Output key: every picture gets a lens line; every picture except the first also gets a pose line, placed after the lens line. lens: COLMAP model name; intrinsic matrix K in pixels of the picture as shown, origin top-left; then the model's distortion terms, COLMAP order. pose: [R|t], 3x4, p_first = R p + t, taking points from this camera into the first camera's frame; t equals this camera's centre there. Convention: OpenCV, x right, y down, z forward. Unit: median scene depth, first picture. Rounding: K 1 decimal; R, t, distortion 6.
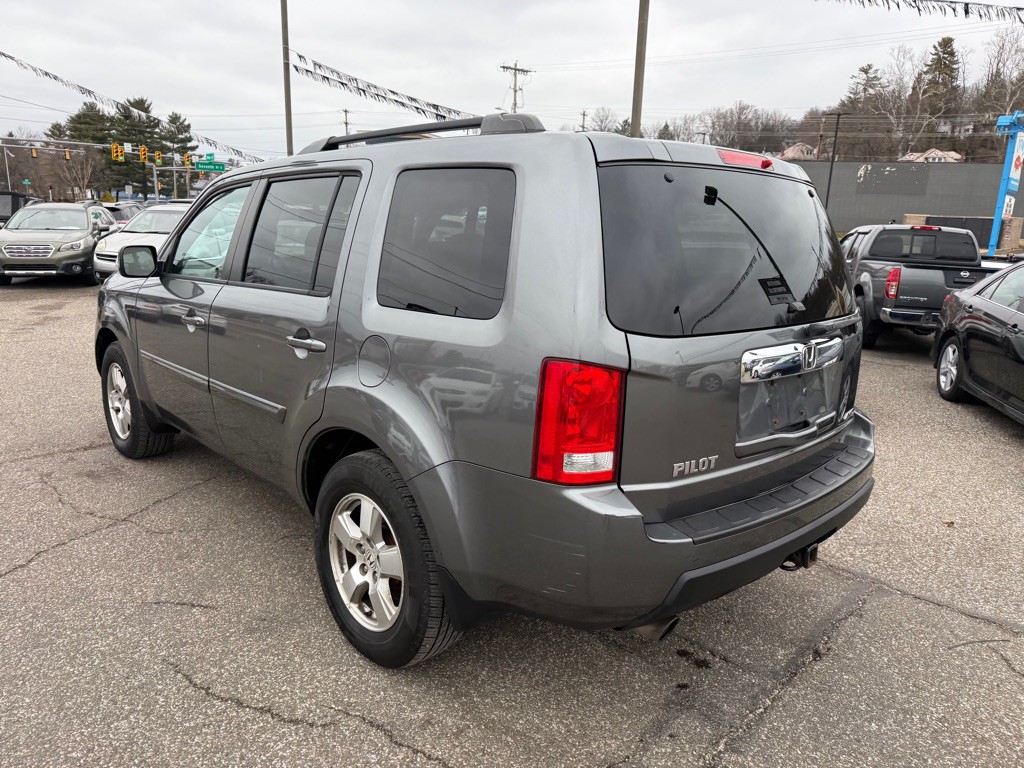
lens RADIAL K [[719.8, 0, 512.4], [0, 719.8, 381.5], [0, 0, 1]] dist [0.033625, -0.043413]
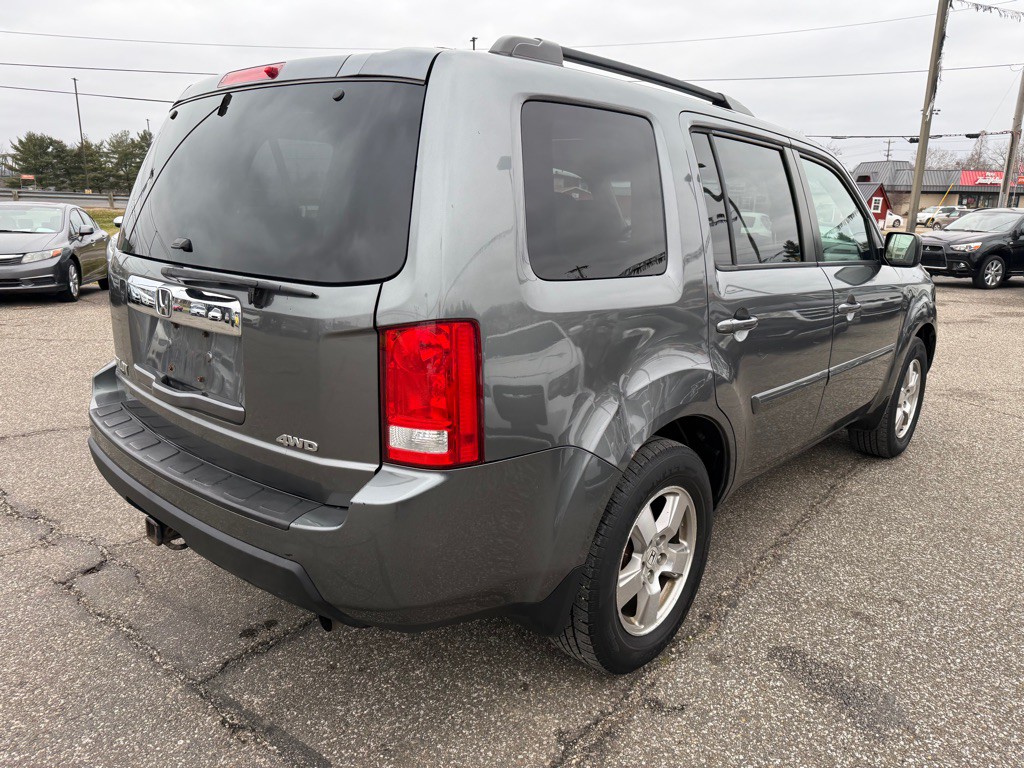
lens RADIAL K [[719.8, 0, 517.9], [0, 719.8, 388.0], [0, 0, 1]] dist [0.033625, -0.043413]
pose [[0.091829, 0.217923, -0.971636, 0.888383], [-0.235167, 0.952904, 0.191496, -0.136101], [0.967607, 0.210912, 0.138752, 0.892934]]
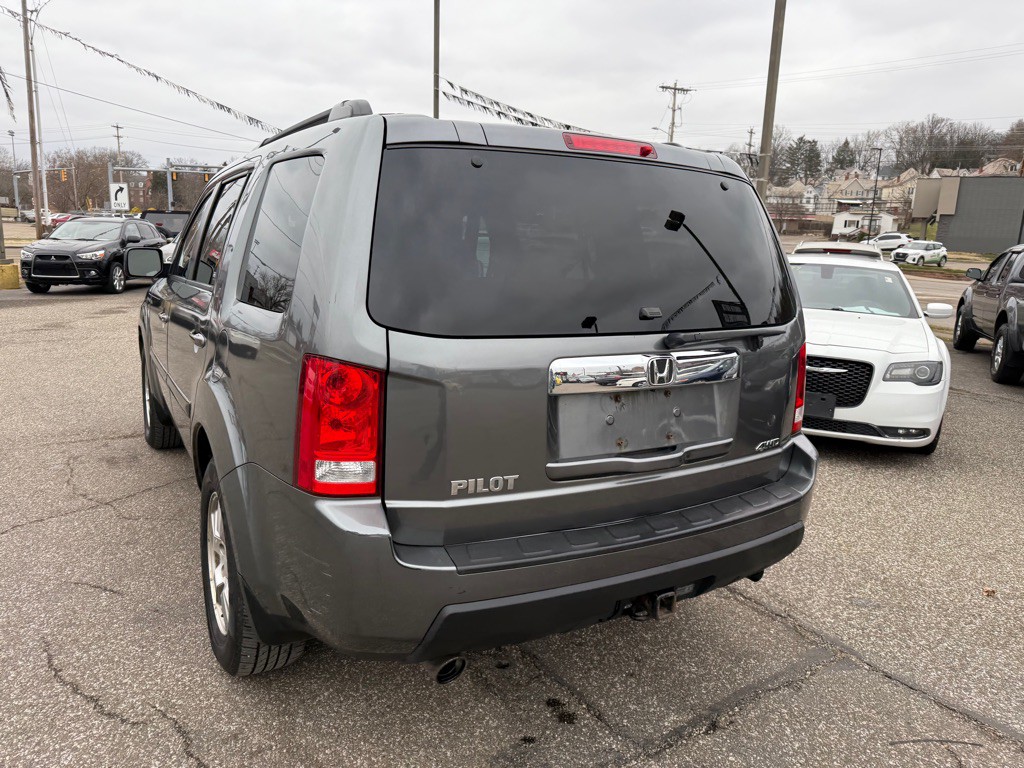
lens RADIAL K [[719.8, 0, 511.0], [0, 719.8, 376.4], [0, 0, 1]] dist [0.033625, -0.043413]
pose [[0.975860, 0.045108, -0.213688, 0.285088], [-0.052473, 0.998203, -0.028920, 0.004998], [0.212000, 0.039435, 0.976474, 0.088865]]
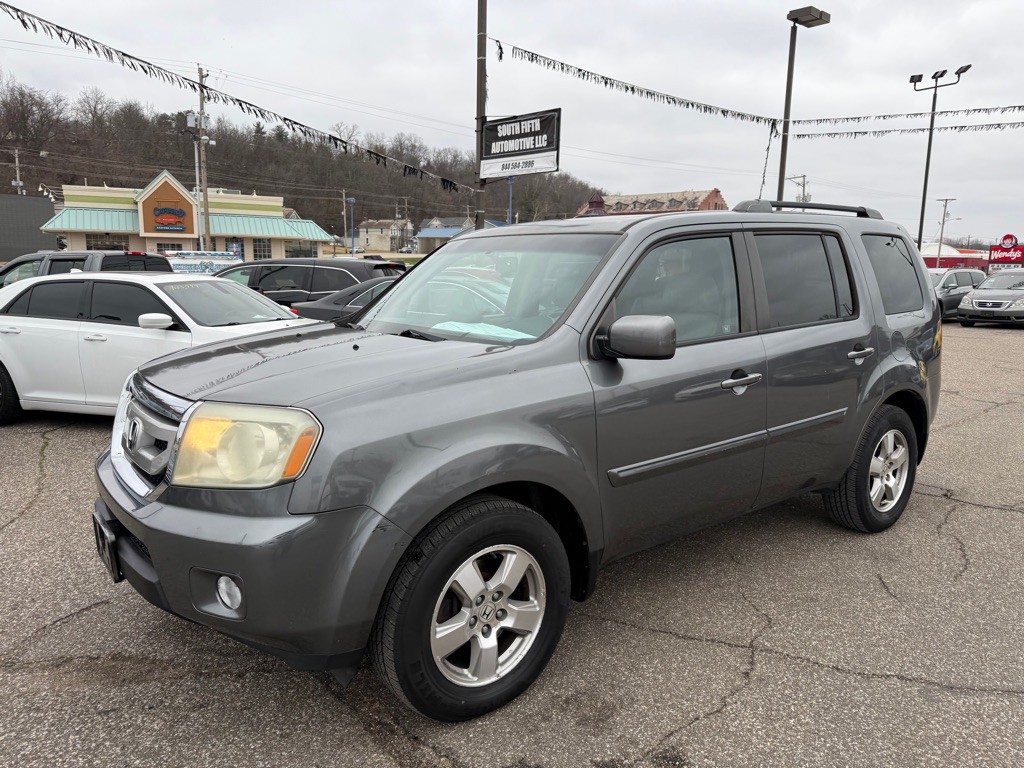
lens RADIAL K [[719.8, 0, 518.8], [0, 719.8, 389.5], [0, 0, 1]] dist [0.033625, -0.043413]
pose [[0.082743, -0.202625, 0.975754, -1.403995], [0.211025, 0.960471, 0.181557, -0.309925], [-0.973972, 0.190886, 0.122231, 1.200802]]
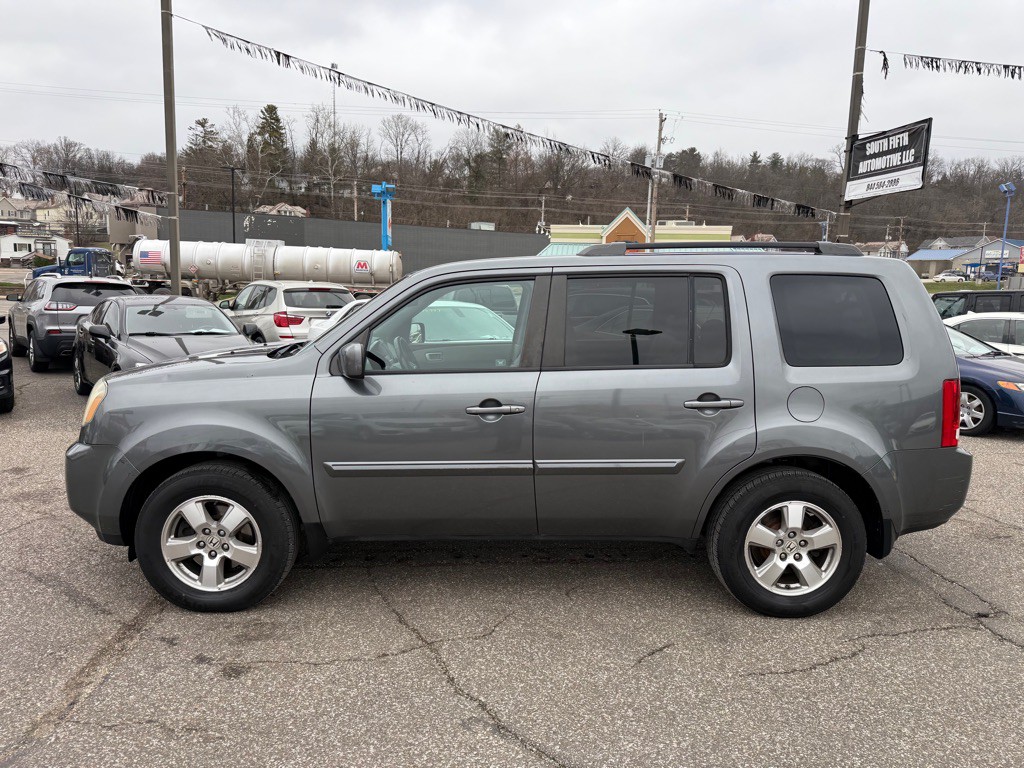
lens RADIAL K [[719.8, 0, 515.0], [0, 719.8, 384.4], [0, 0, 1]] dist [0.033625, -0.043413]
pose [[0.670068, -0.123989, 0.731871, -1.185013], [0.164734, 0.986204, 0.016253, -0.136171], [-0.723789, 0.109673, 0.681249, 0.297631]]
